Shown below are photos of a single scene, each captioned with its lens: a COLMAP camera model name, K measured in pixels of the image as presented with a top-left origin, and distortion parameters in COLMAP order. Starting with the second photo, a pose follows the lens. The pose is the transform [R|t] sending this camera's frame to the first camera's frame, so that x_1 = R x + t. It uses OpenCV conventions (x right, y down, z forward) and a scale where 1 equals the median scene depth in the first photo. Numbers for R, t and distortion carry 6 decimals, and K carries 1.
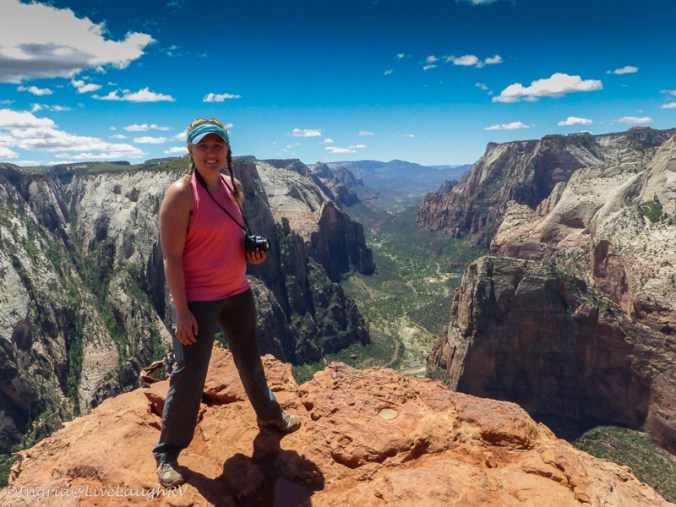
lens RADIAL K [[518.6, 0, 338.0], [0, 518.6, 253.5], [0, 0, 1]] dist [-0.017831, 0.041582]
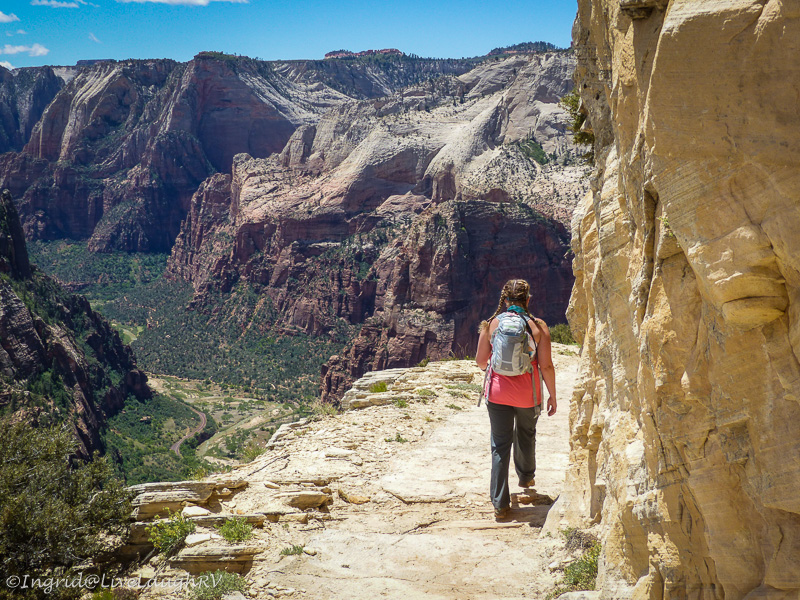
lens RADIAL K [[1090.7, 0, 400.0], [0, 1090.7, 300.0], [0, 0, 1]] dist [-0.030755, -0.022691]
pose [[0.694627, -0.078614, 0.715062, -0.481864], [0.088553, 0.995795, 0.023456, 0.056646], [-0.713899, 0.047028, 0.698667, 0.000754]]
